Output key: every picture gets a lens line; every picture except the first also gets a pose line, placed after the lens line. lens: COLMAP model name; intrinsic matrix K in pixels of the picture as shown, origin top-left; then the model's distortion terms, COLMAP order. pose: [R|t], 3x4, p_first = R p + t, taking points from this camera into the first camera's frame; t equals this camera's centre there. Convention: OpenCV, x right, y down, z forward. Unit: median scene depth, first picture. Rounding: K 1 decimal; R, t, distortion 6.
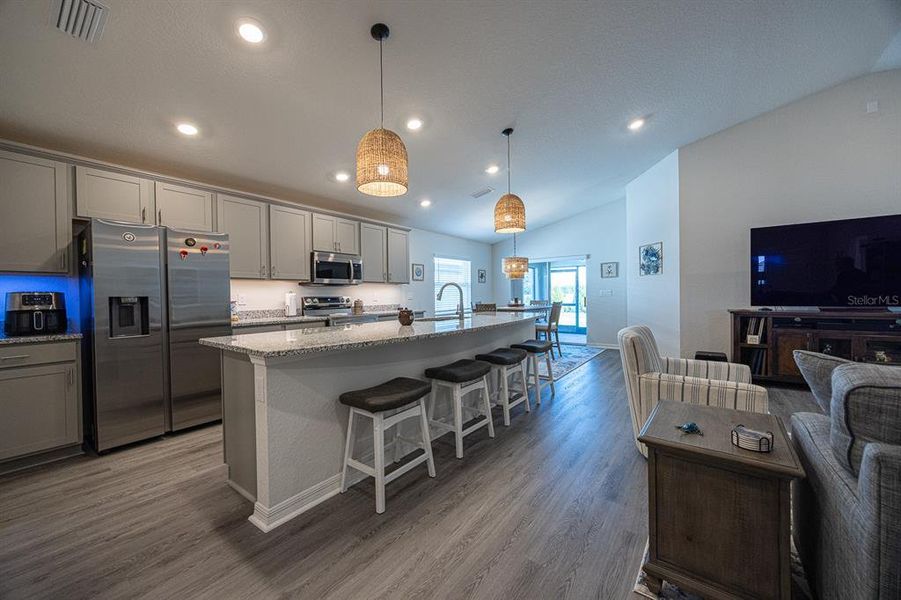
lens RADIAL K [[343.6, 0, 450.1], [0, 343.6, 300.5], [0, 0, 1]] dist [-0.000743, 0.000378]
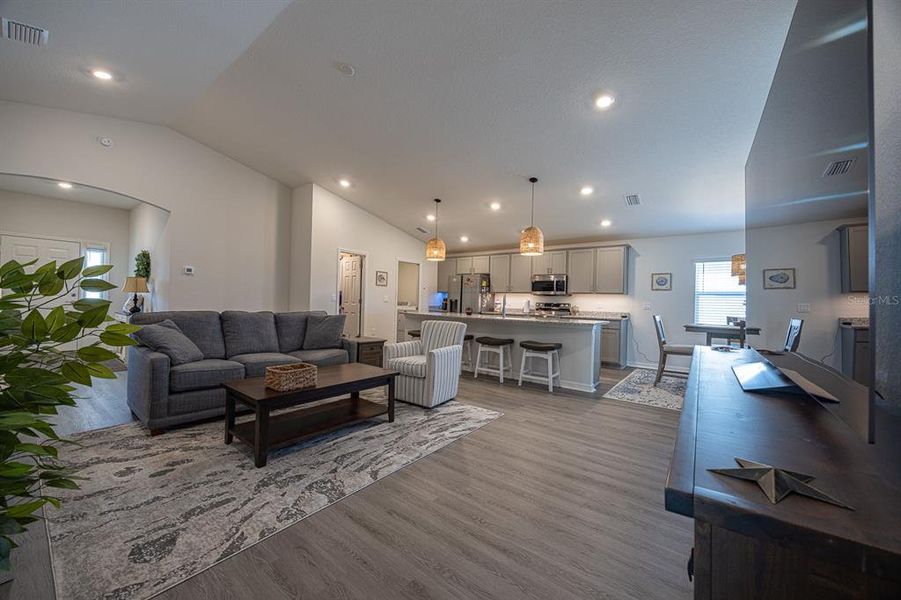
lens RADIAL K [[343.6, 0, 455.6], [0, 343.6, 298.3], [0, 0, 1]] dist [-0.000743, 0.000378]
pose [[0.011941, 0.006277, -0.999909, 1.039977], [-0.039237, 0.999213, 0.005804, -0.020054], [0.999159, 0.039164, 0.012178, 0.470874]]
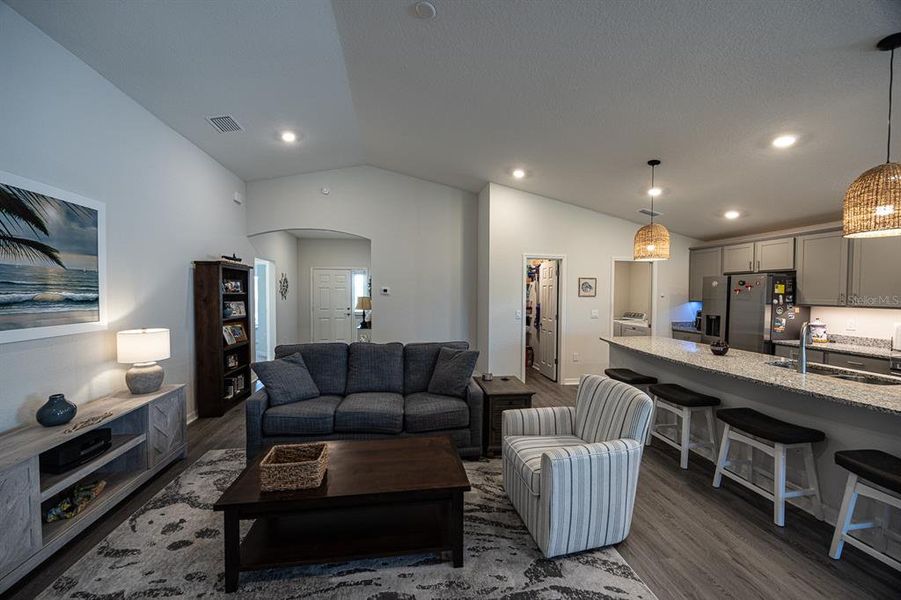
lens RADIAL K [[343.6, 0, 447.6], [0, 343.6, 296.9], [0, 0, 1]] dist [-0.000743, 0.000378]
pose [[-0.690369, 0.021881, -0.723126, 0.704895], [-0.005739, 0.999345, 0.035718, -0.083737], [0.723435, 0.028809, -0.689792, 0.598684]]
